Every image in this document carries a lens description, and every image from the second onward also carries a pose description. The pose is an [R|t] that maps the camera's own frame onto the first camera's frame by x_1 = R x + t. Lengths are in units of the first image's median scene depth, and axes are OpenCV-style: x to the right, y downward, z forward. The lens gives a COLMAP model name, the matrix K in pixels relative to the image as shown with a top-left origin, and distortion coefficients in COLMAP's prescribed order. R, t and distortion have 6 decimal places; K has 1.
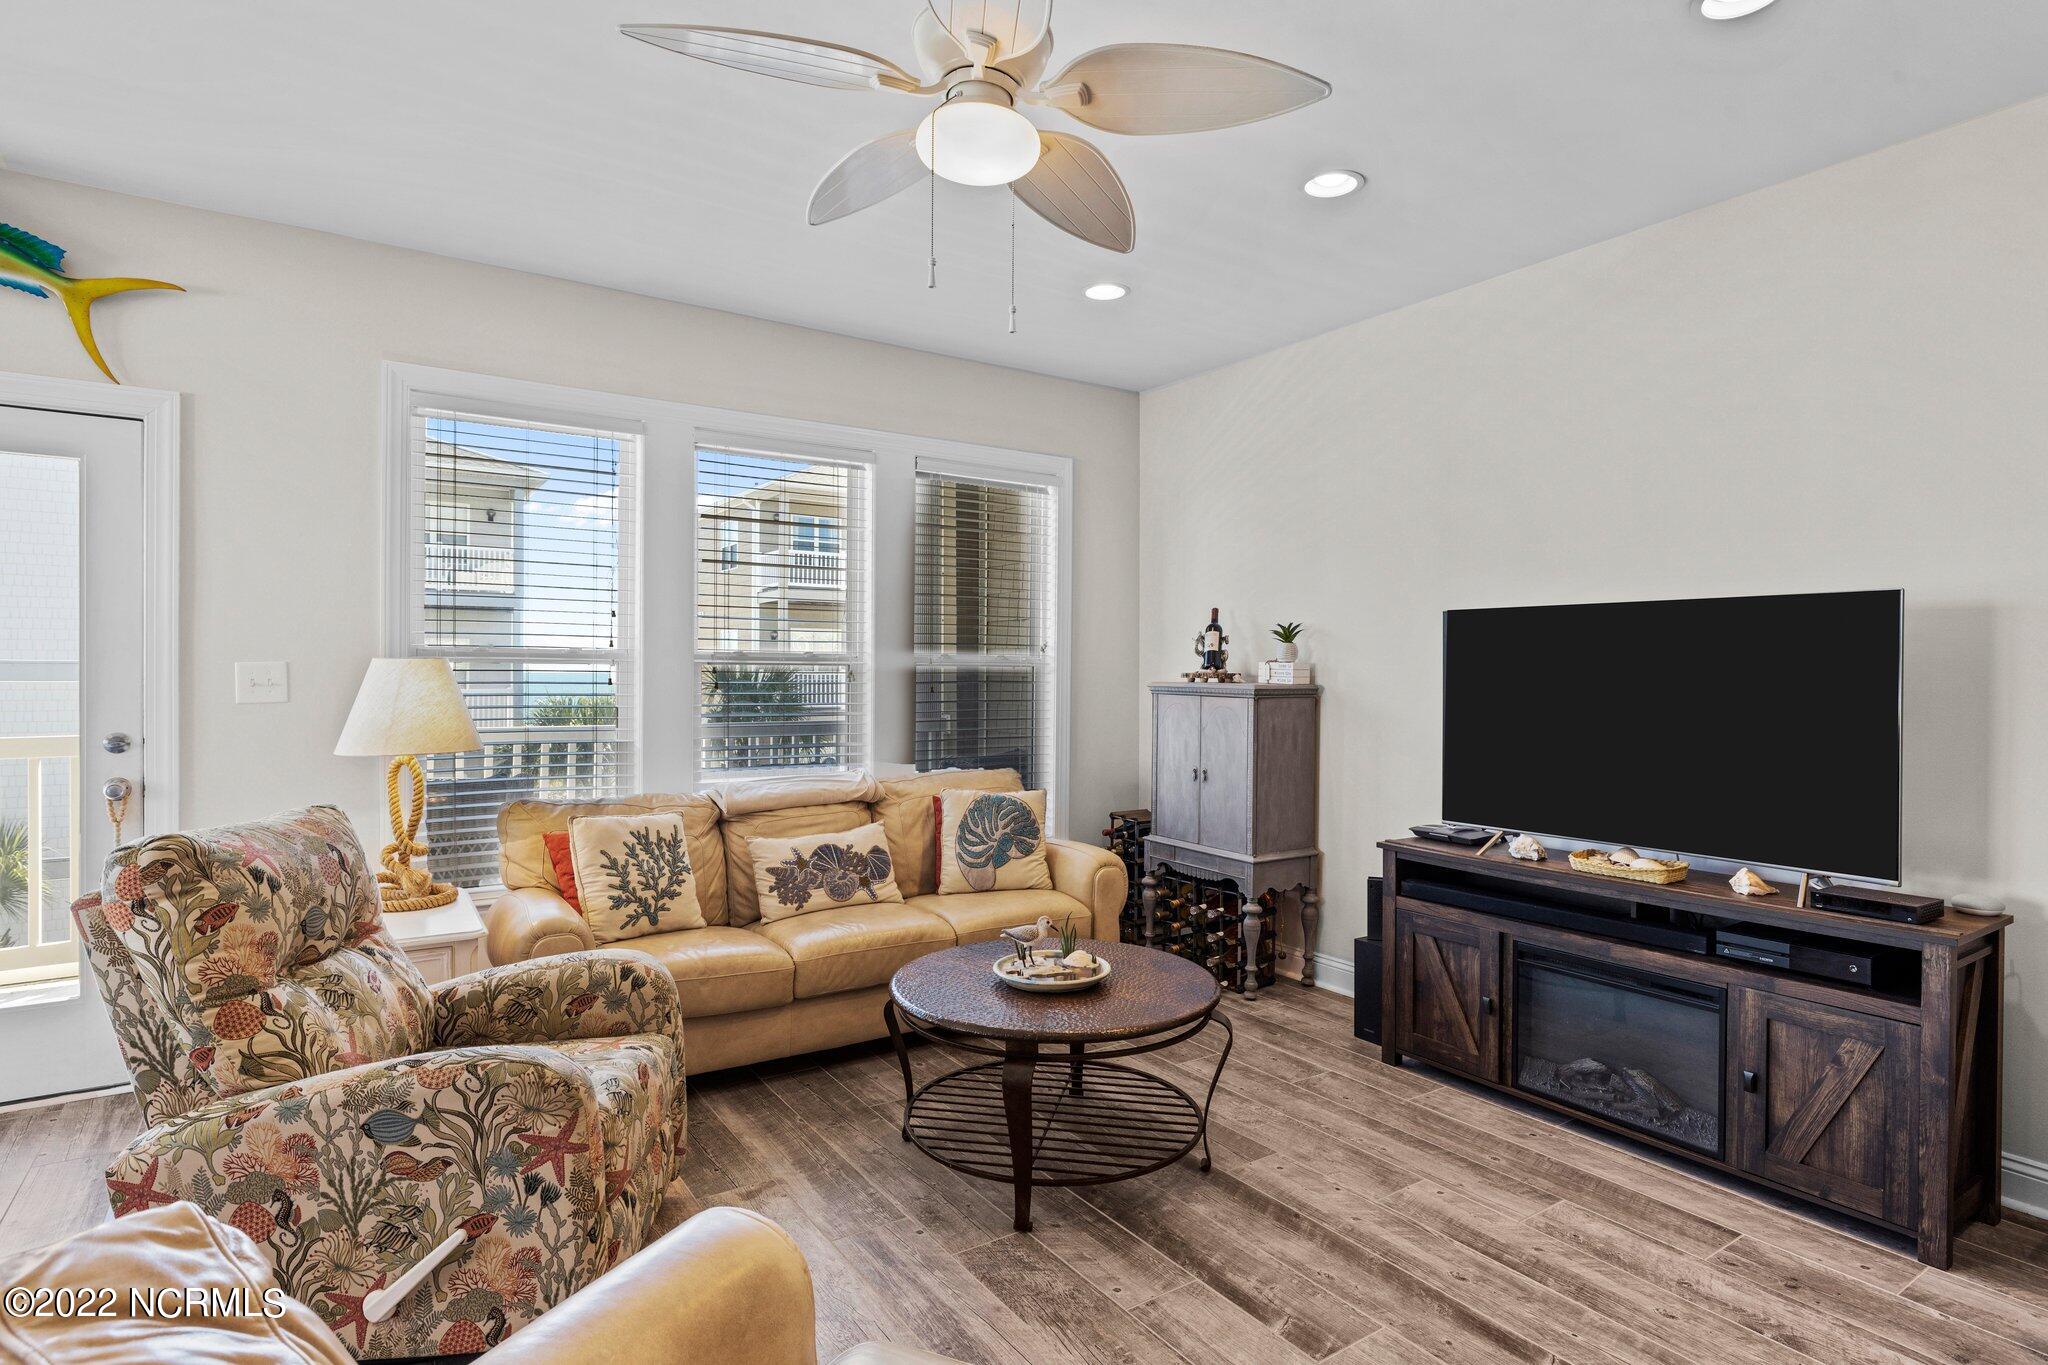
lens RADIAL K [[1055.8, 0, 1022.5], [0, 1055.8, 678.4], [0, 0, 1]] dist [-0.003436, 0.000408]
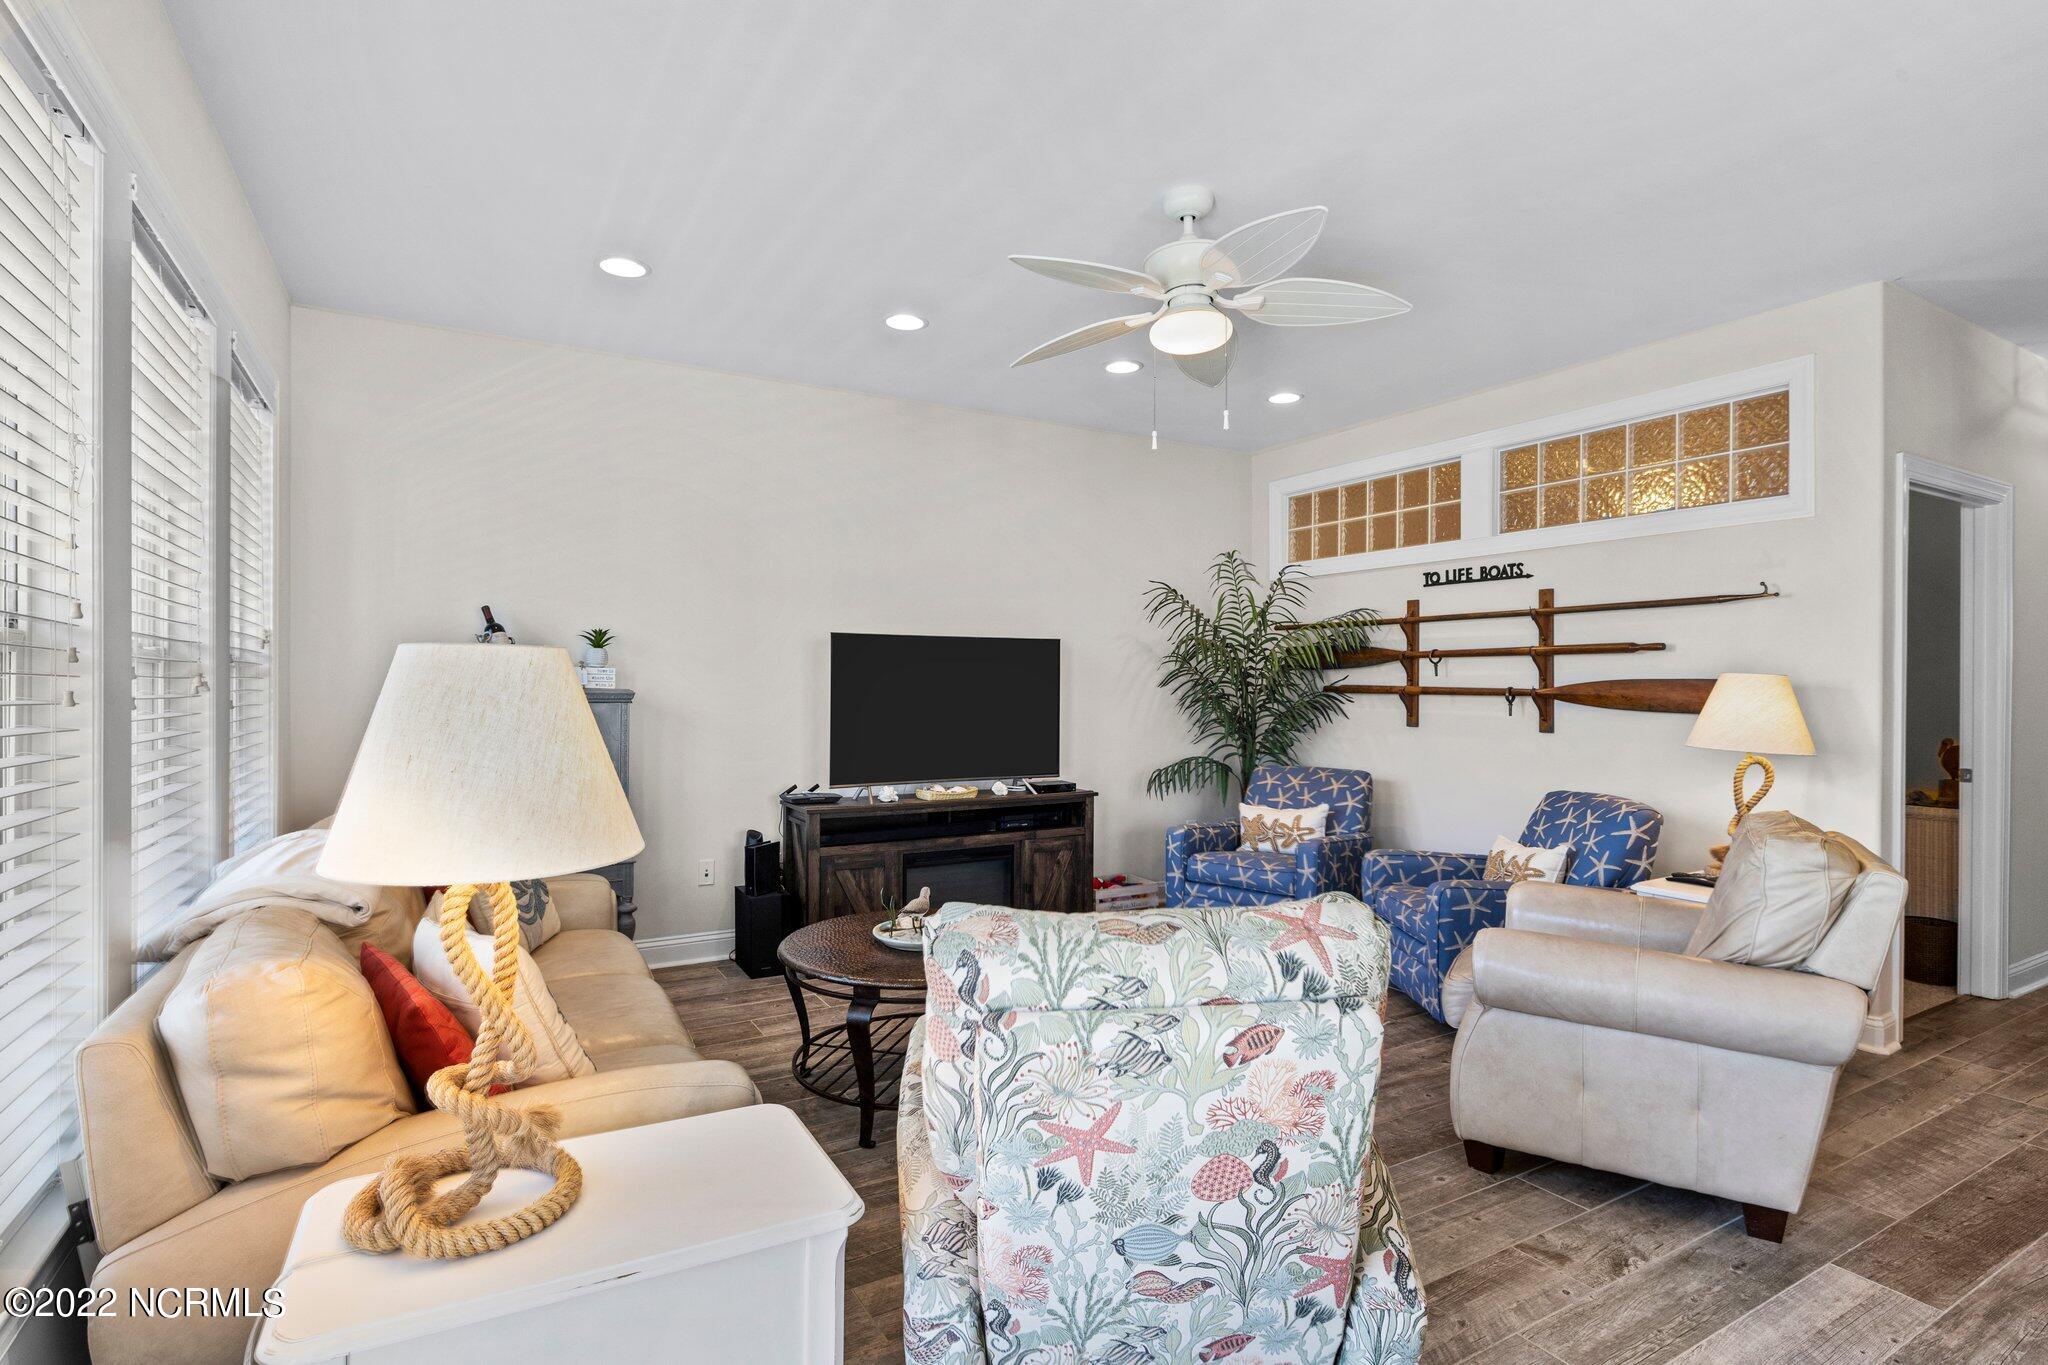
lens RADIAL K [[1004.4, 0, 1020.5], [0, 1004.4, 681.3], [0, 0, 1]] dist [-0.013230, 0.005038]
pose [[0.069019, -0.004334, 0.997606, -0.930859], [0.004199, 0.999983, 0.004054, -0.005803], [-0.997607, 0.003909, 0.069036, 0.707095]]
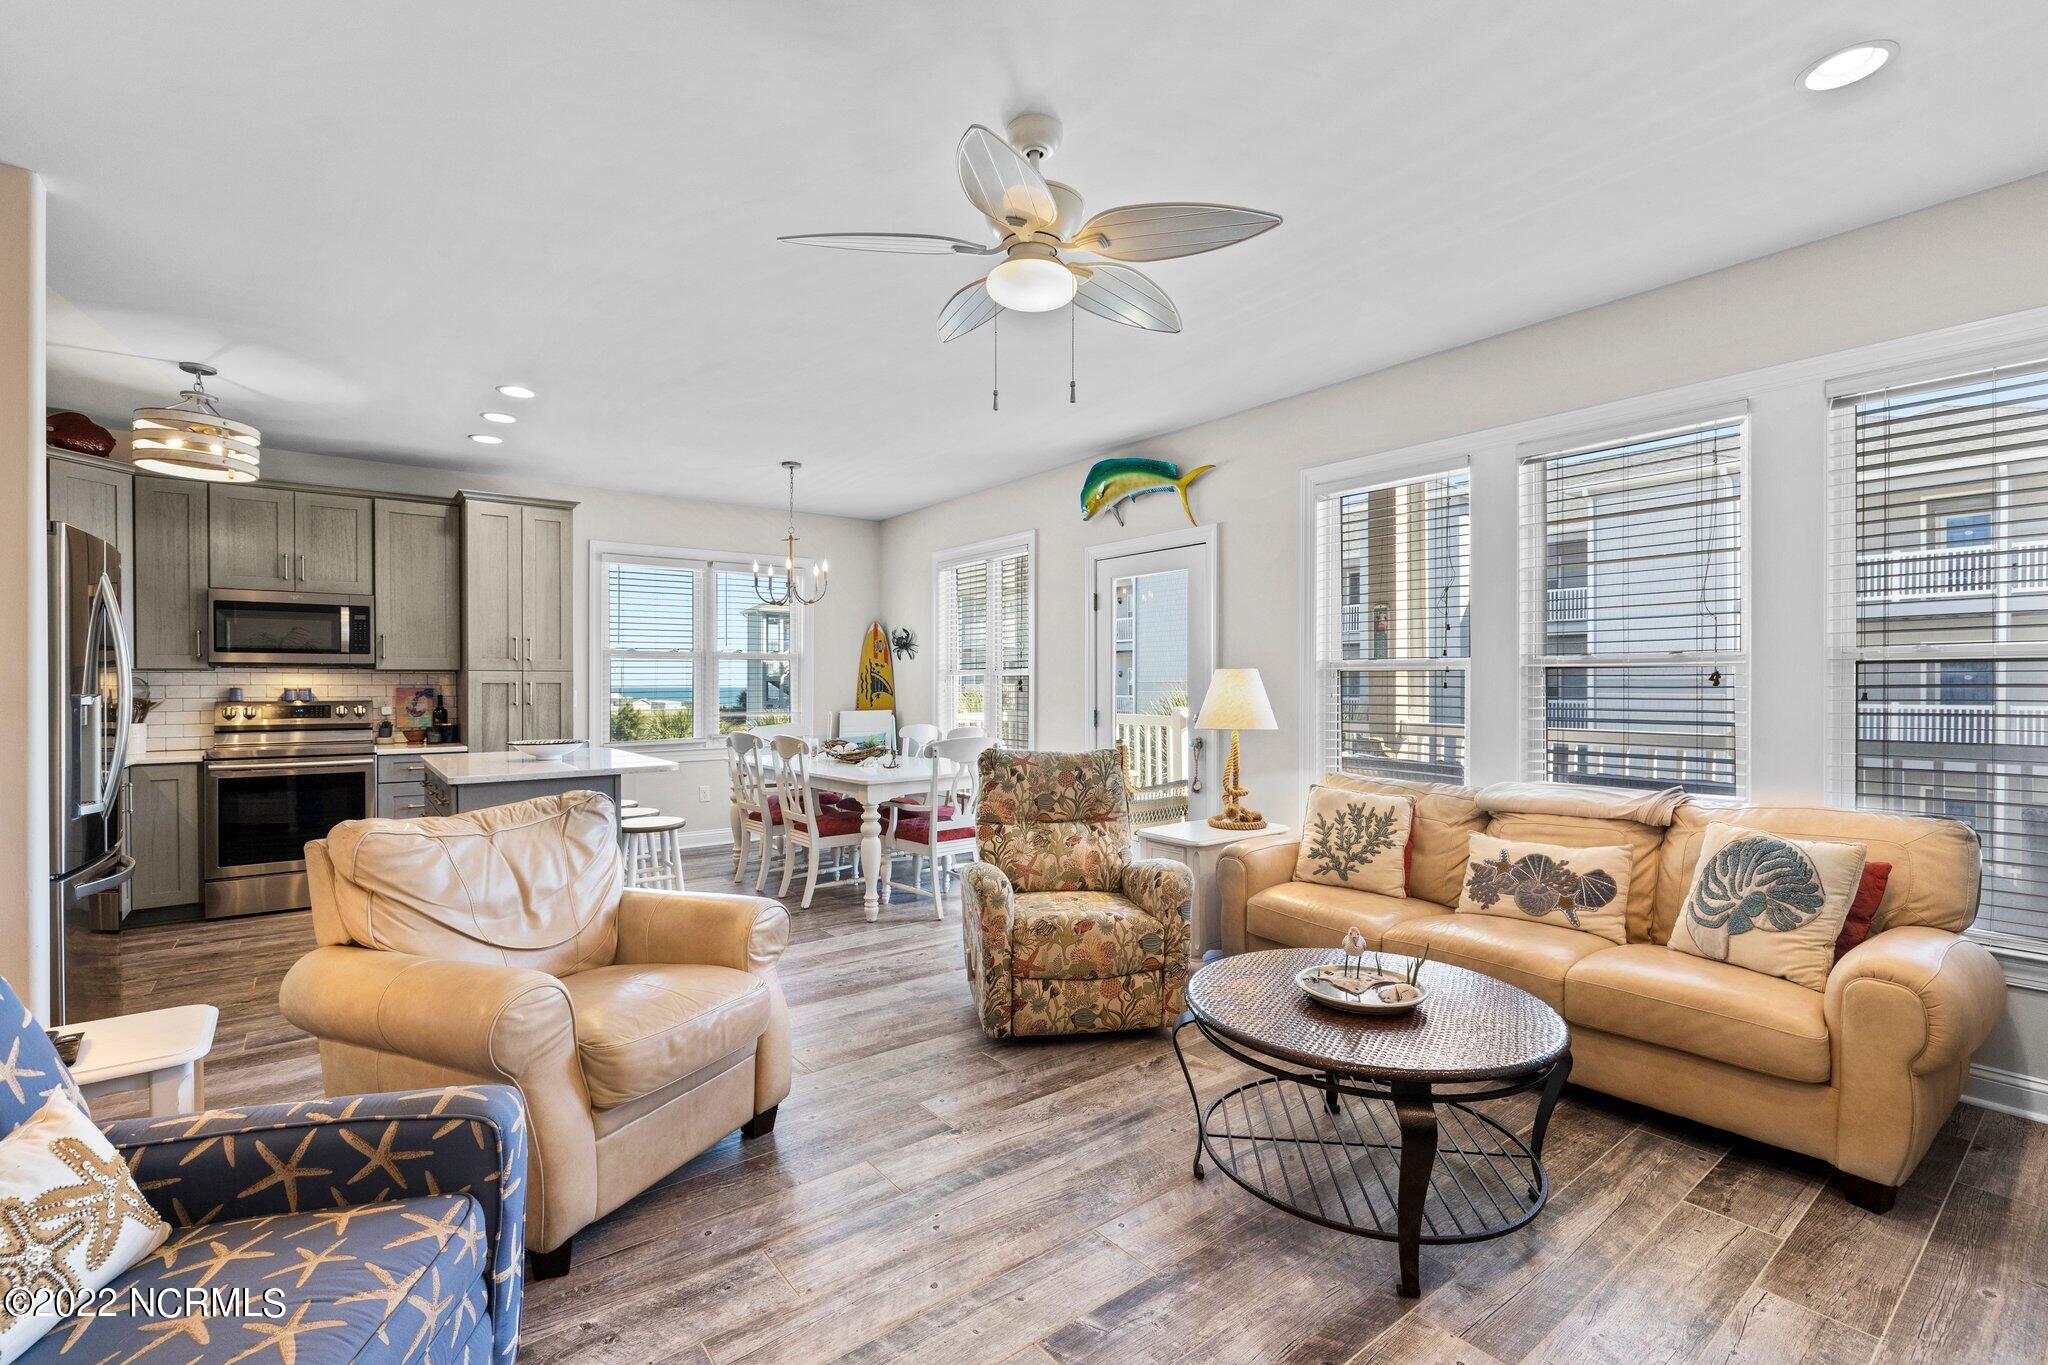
lens RADIAL K [[905.0, 0, 1018.6], [0, 905.0, 684.9], [0, 0, 1]] dist [-0.013145, 0.002755]
pose [[0.063939, -0.005658, -0.997938, 0.697710], [-0.003951, 0.999975, -0.005922, 0.013049], [0.997946, 0.004322, 0.063915, 0.562015]]
